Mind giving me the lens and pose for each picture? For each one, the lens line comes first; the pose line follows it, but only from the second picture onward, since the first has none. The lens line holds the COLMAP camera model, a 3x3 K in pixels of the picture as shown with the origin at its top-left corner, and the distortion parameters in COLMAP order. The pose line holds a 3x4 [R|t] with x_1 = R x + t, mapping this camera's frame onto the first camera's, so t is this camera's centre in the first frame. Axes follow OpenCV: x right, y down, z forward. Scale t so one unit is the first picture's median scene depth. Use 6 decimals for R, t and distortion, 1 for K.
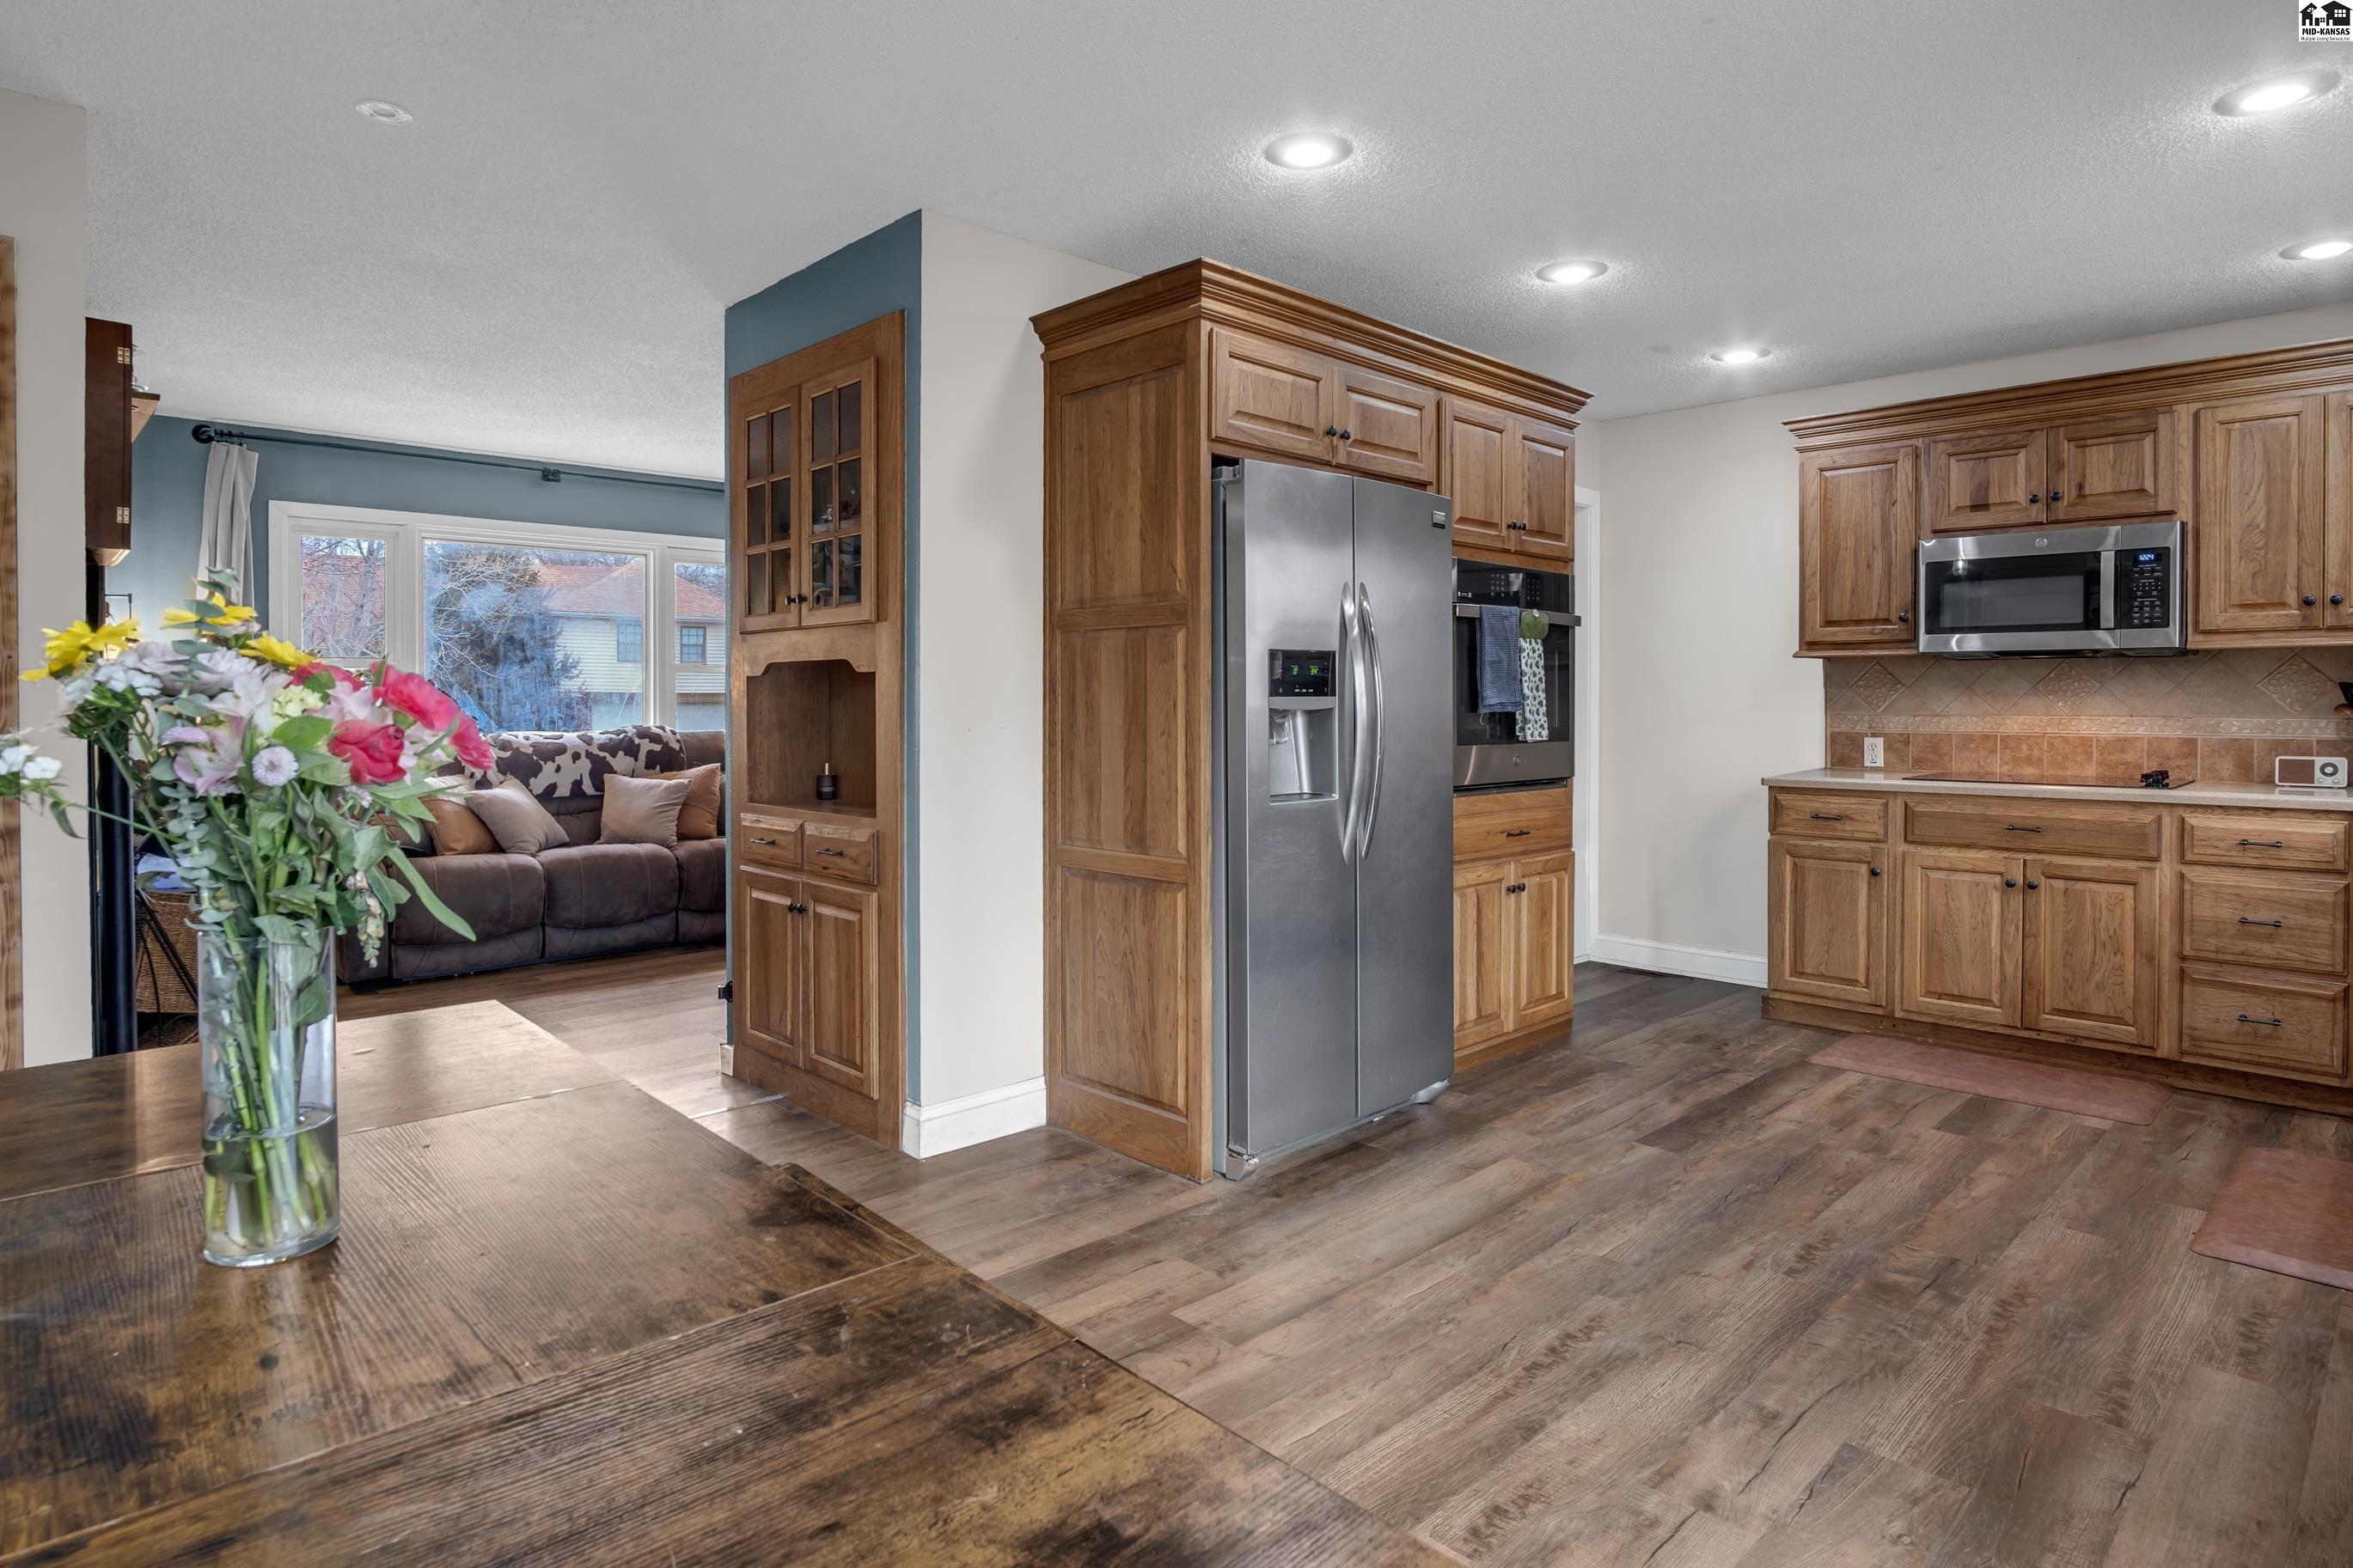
lens RADIAL K [[1282.6, 0, 1175.1], [0, 1282.6, 719.3], [0, 0, 1]] dist [-0.032282, 0.008314]
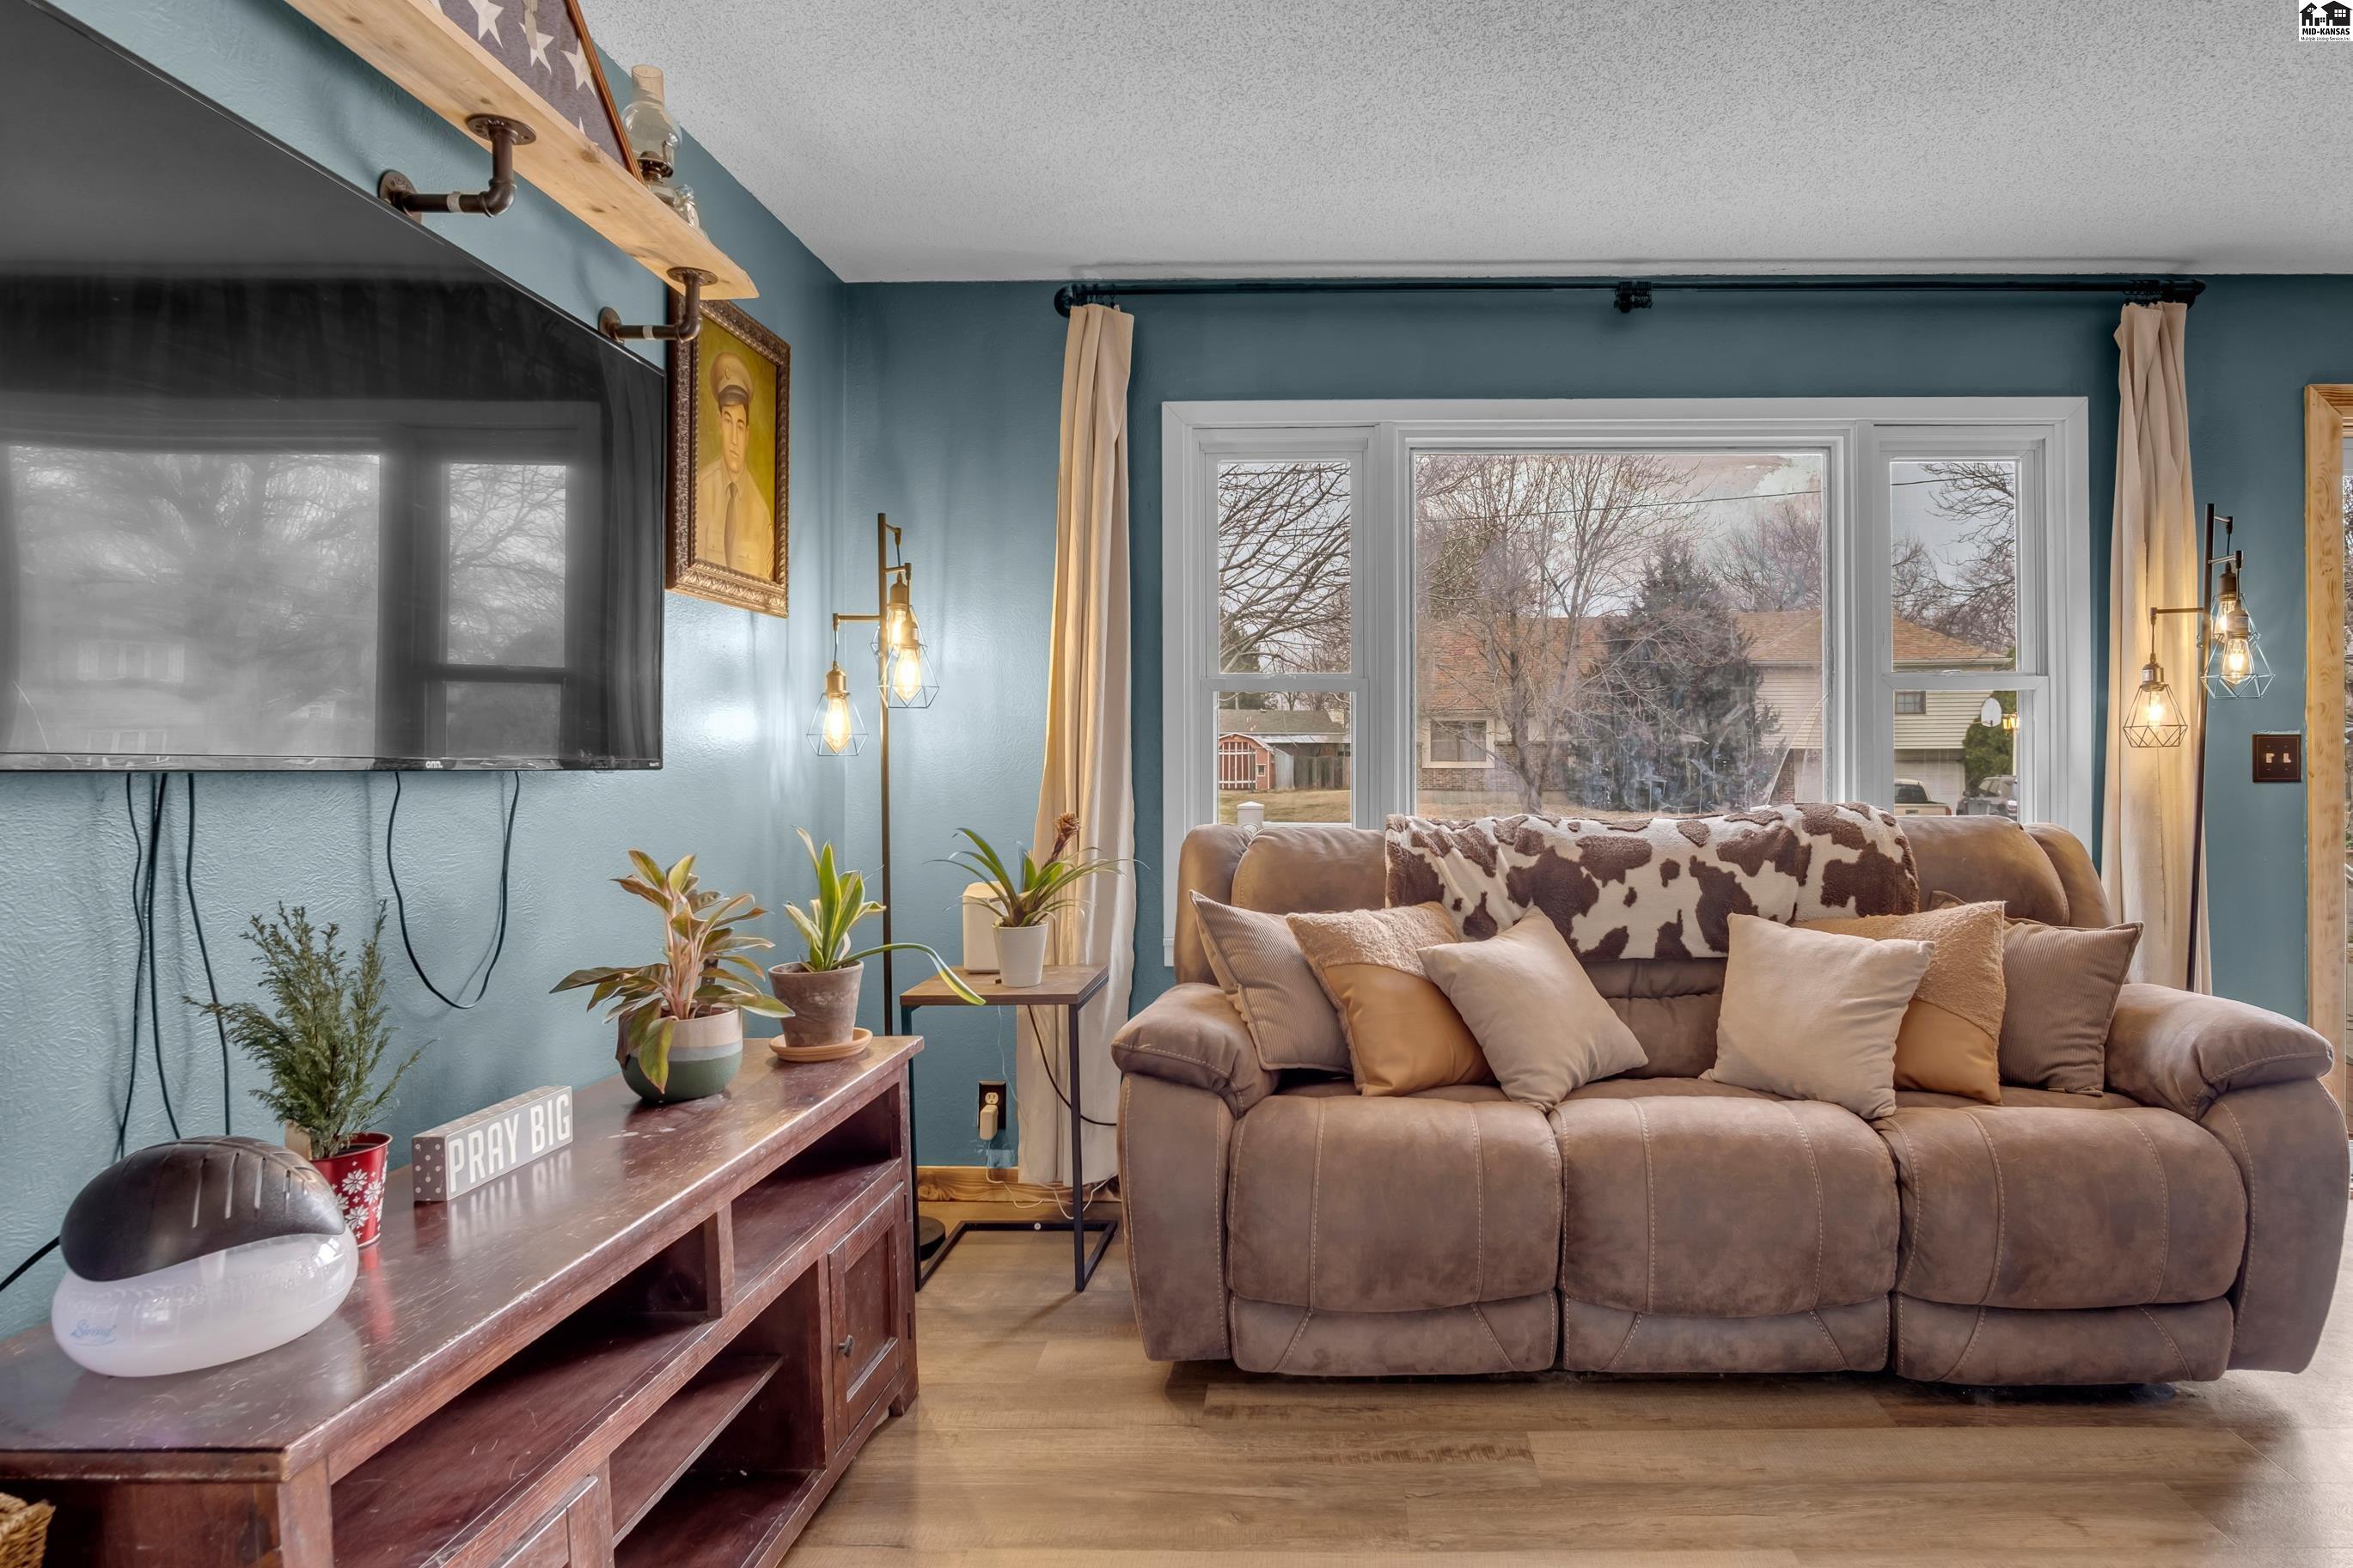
lens RADIAL K [[1352.5, 0, 1270.7], [0, 1352.5, 775.8], [0, 0, 1]] dist [-0.033894, 0.009647]
pose [[0.693120, 0.003924, -0.720812, -0.322521], [-0.005385, 0.999985, 0.000266, -0.005976], [0.720802, 0.003698, 0.693131, 0.818153]]
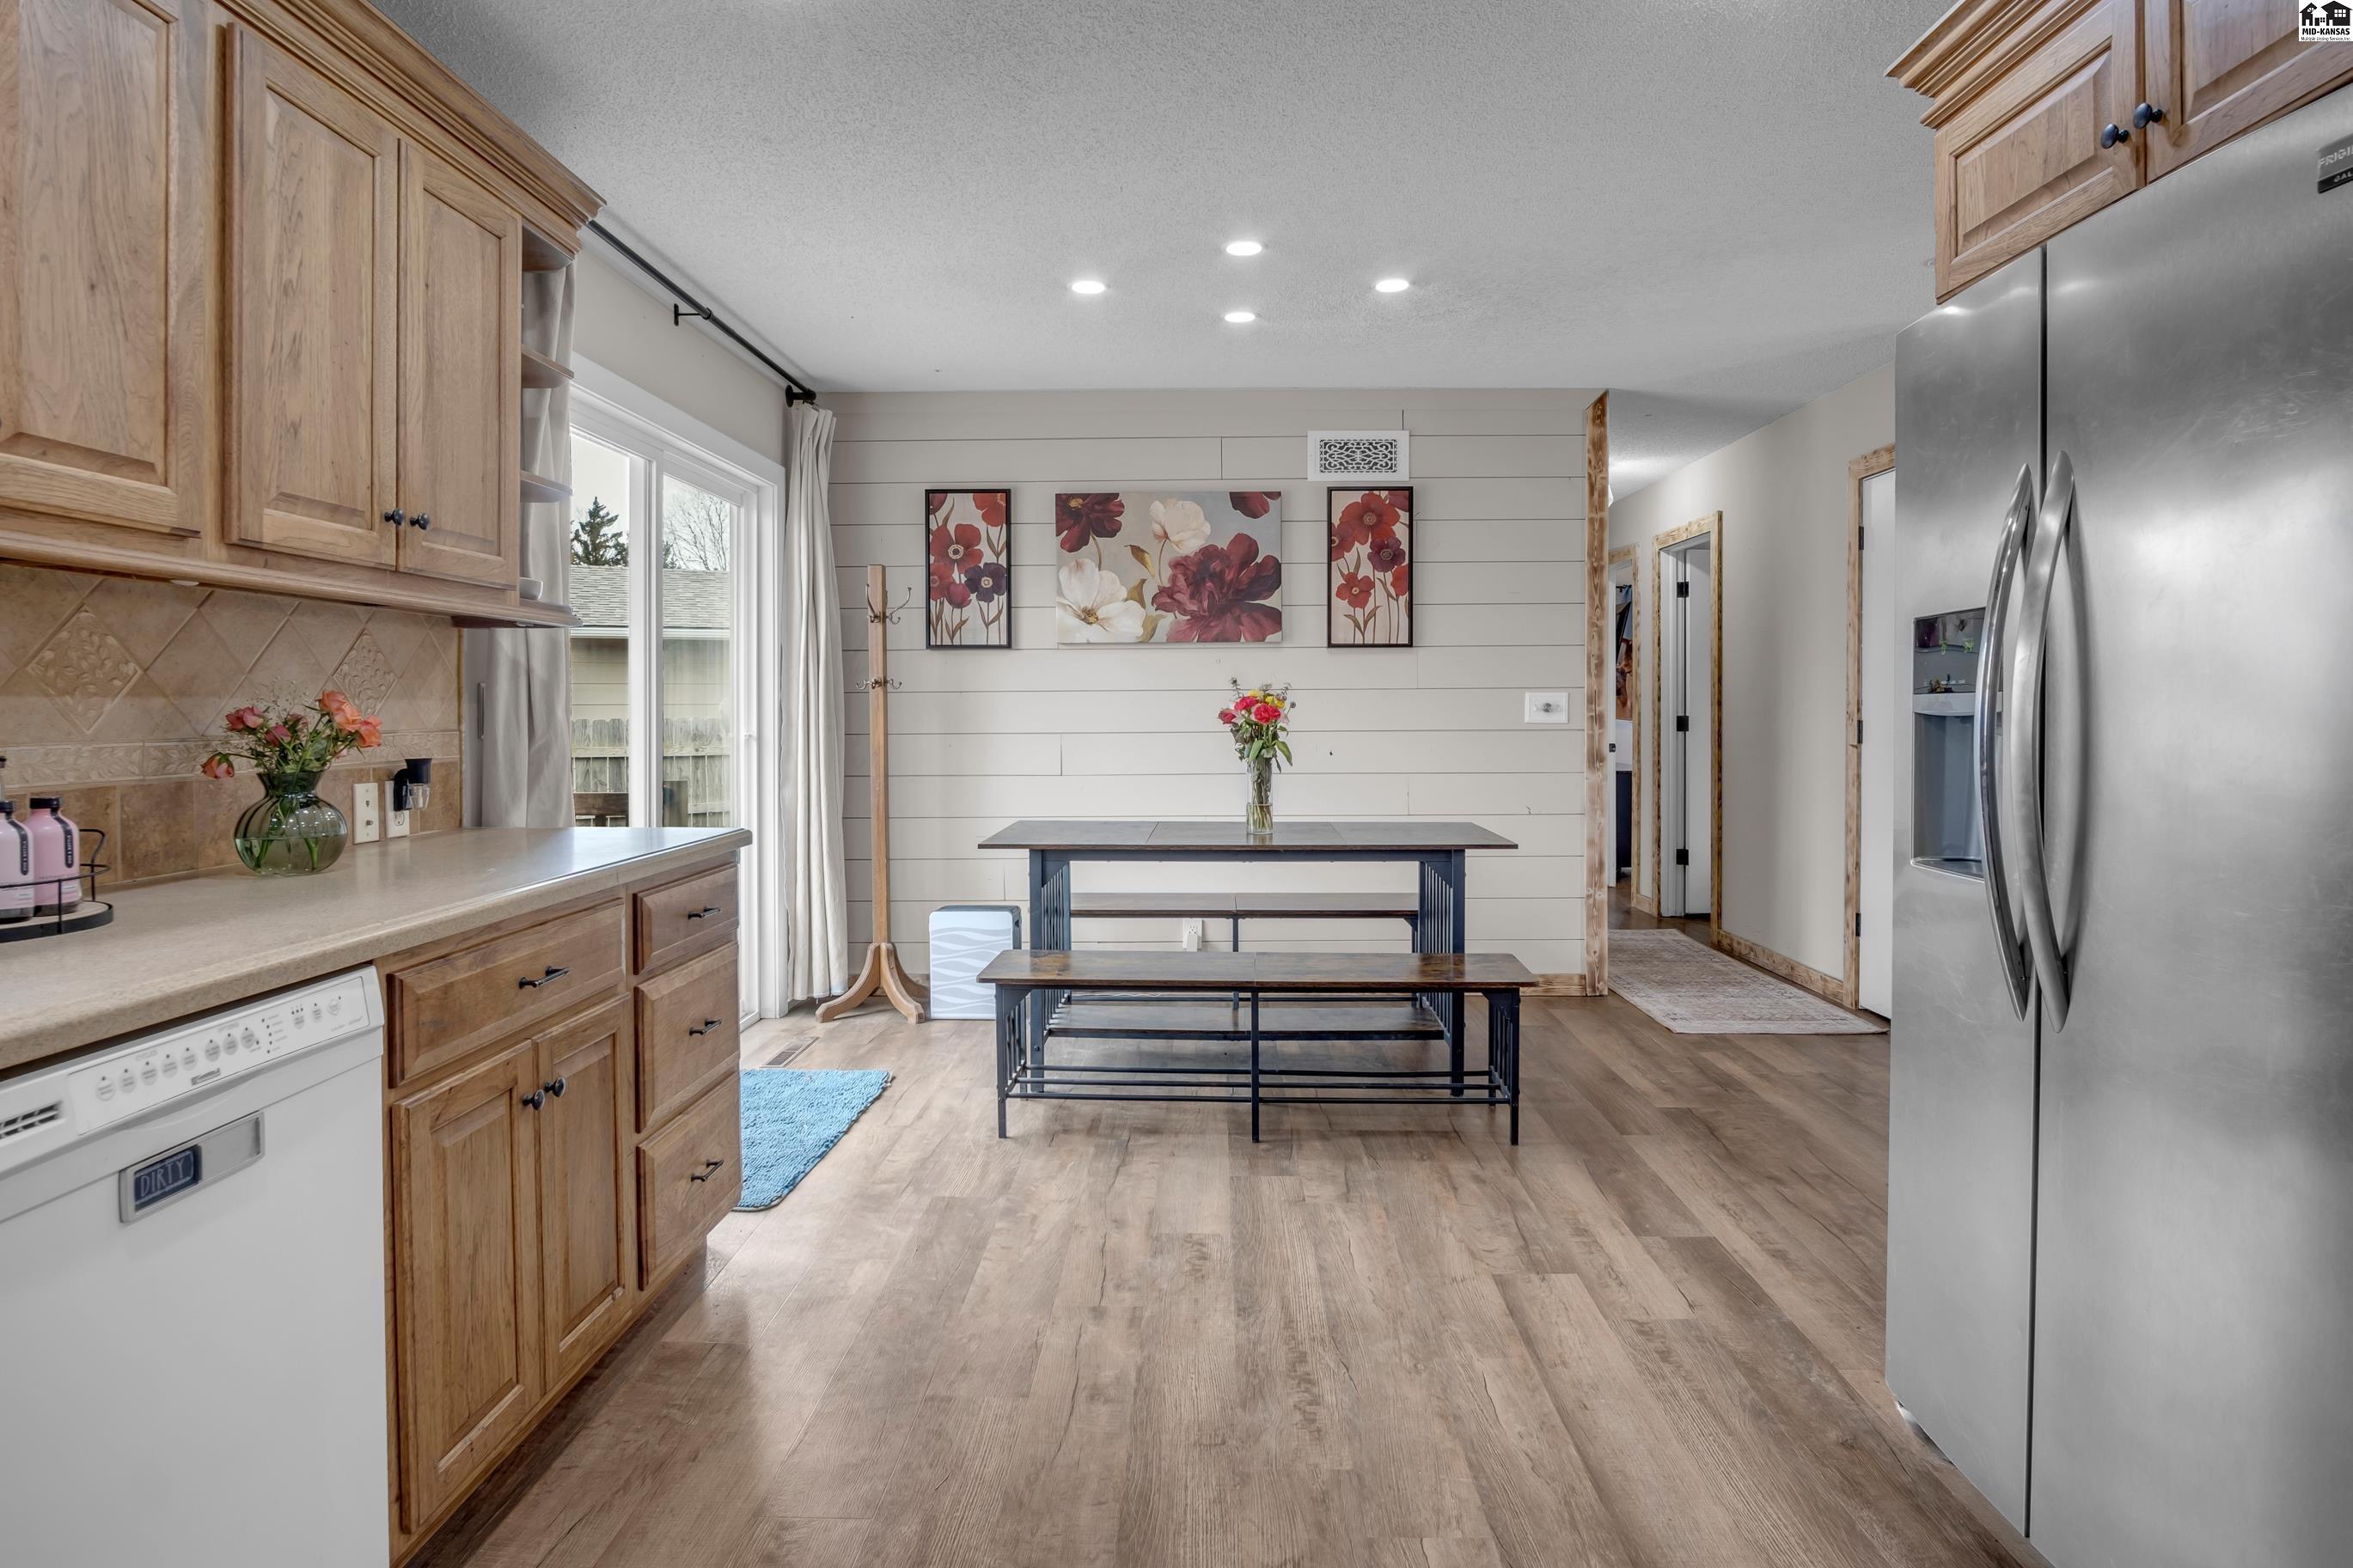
lens RADIAL K [[1352.5, 0, 1216.0], [0, 1352.5, 732.9], [0, 0, 1]] dist [-0.033894, 0.009647]
pose [[-0.704175, 0.016929, -0.709825, 0.590393], [-0.006153, 0.999533, 0.029942, -0.012035], [0.710000, 0.025452, -0.703742, 0.921943]]
